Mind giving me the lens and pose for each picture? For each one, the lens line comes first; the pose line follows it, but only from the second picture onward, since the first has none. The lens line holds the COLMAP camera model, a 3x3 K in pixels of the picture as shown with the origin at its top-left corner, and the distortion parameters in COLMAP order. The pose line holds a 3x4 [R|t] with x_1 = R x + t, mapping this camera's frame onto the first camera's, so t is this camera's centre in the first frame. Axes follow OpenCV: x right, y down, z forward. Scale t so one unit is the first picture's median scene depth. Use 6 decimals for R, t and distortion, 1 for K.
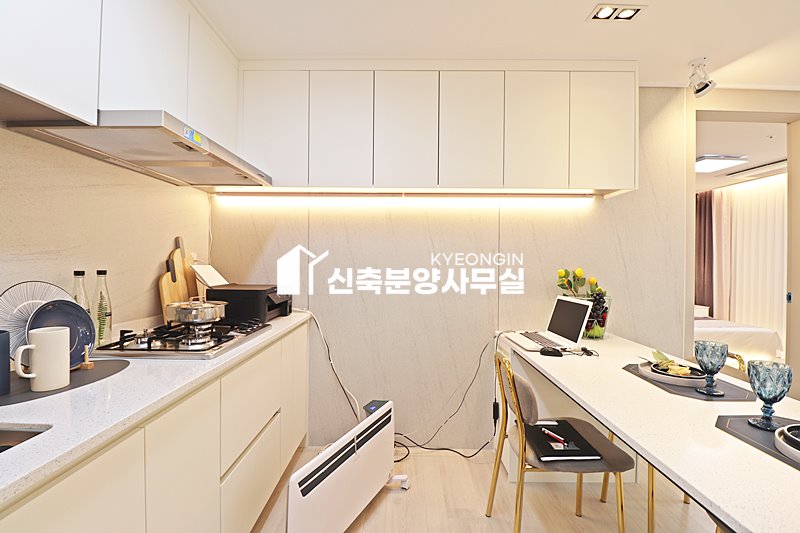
lens RADIAL K [[369.1, 0, 401.7], [0, 369.1, 261.9], [0, 0, 1]] dist [-0.002149, -0.011161]
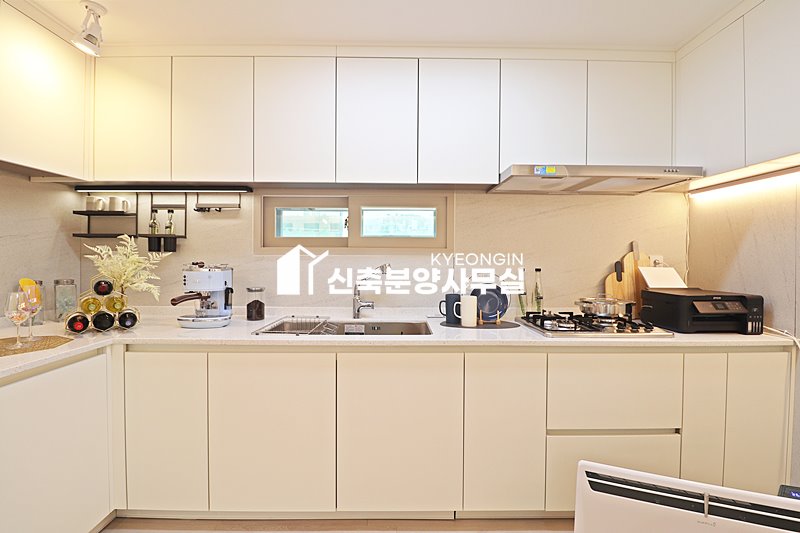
lens RADIAL K [[369.1, 0, 401.7], [0, 369.1, 261.9], [0, 0, 1]] dist [-0.002149, -0.011161]
pose [[0.022364, 0.004268, -0.999741, 0.415396], [-0.009286, 0.999949, 0.004061, -0.003194], [0.999707, 0.009192, 0.022402, 0.236478]]
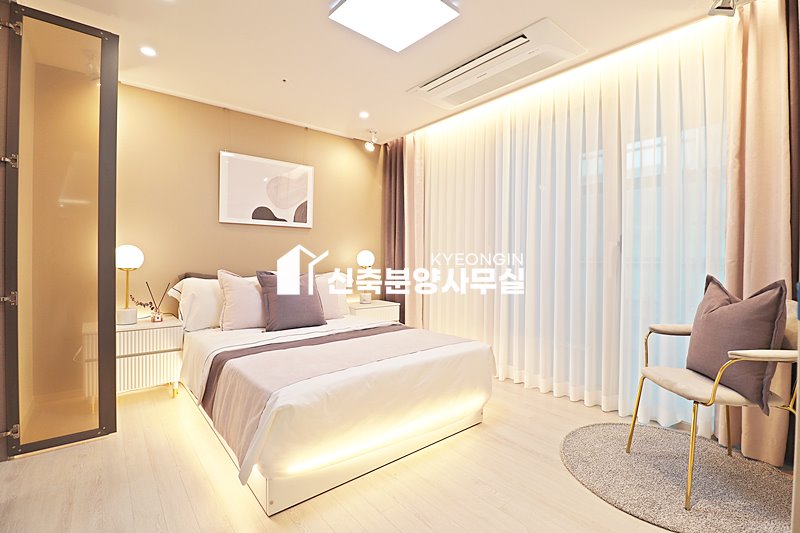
lens RADIAL K [[365.2, 0, 402.3], [0, 365.2, 264.2], [0, 0, 1]] dist [-0.001861, -0.011445]
pose [[0.765461, -0.007295, 0.643441, 0.921205], [-0.001055, 0.999920, 0.012592, 0.091239], [-0.643481, -0.010318, 0.765392, 1.085148]]
